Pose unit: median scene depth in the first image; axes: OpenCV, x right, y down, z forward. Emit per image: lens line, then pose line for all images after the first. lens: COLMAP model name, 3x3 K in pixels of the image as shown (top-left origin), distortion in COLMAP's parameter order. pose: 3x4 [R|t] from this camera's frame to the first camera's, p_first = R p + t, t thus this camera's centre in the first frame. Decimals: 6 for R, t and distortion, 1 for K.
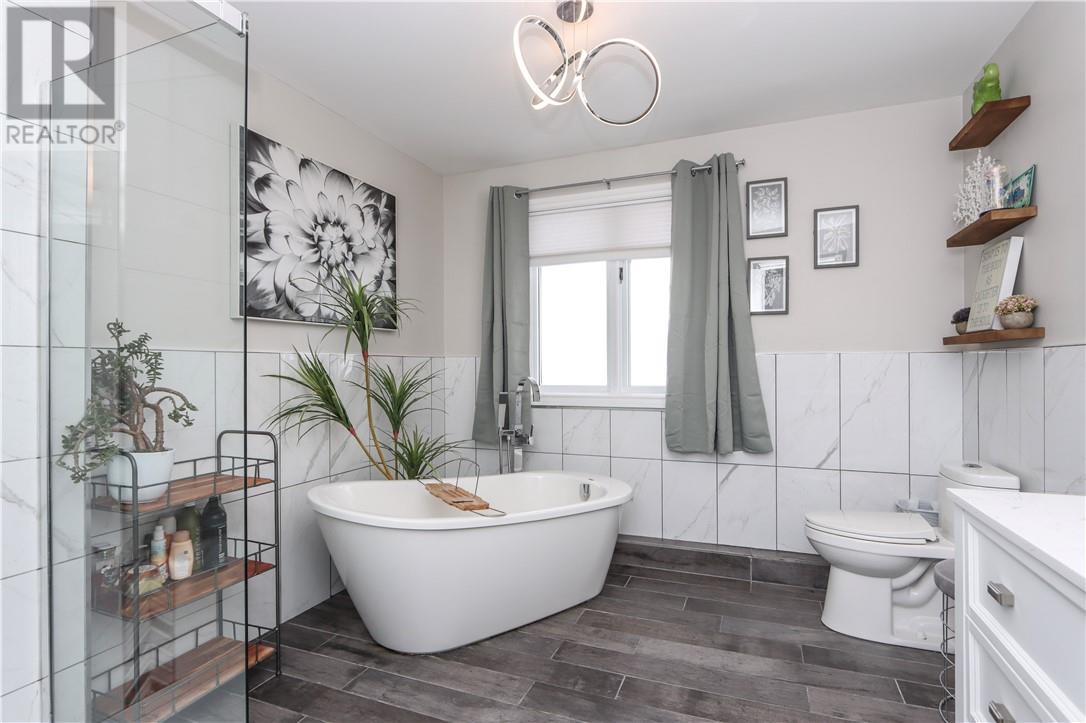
lens RADIAL K [[529.1, 0, 544.7], [0, 529.1, 363.5], [0, 0, 1]] dist [-0.018634, 0.001323]
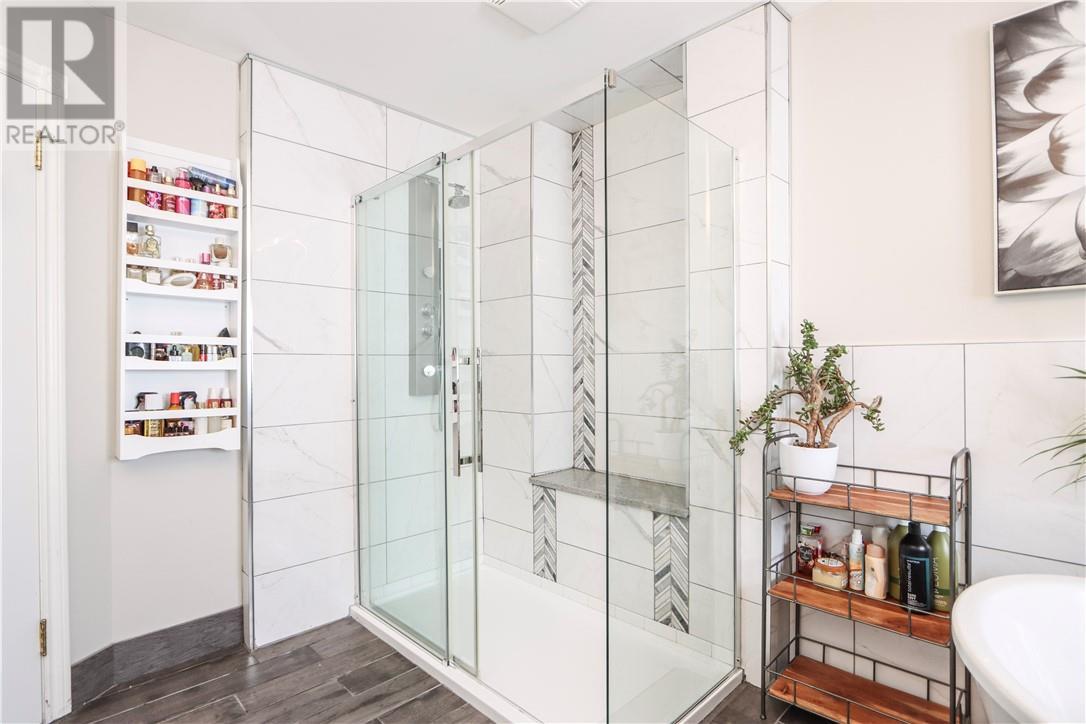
lens RADIAL K [[529.1, 0, 542.9], [0, 529.1, 364.4], [0, 0, 1]] dist [-0.018634, 0.001323]
pose [[-0.397413, 0.009978, -0.917586, 0.303481], [0.013920, 0.999891, 0.004844, -0.004404], [0.917534, -0.010848, -0.397509, 0.693995]]
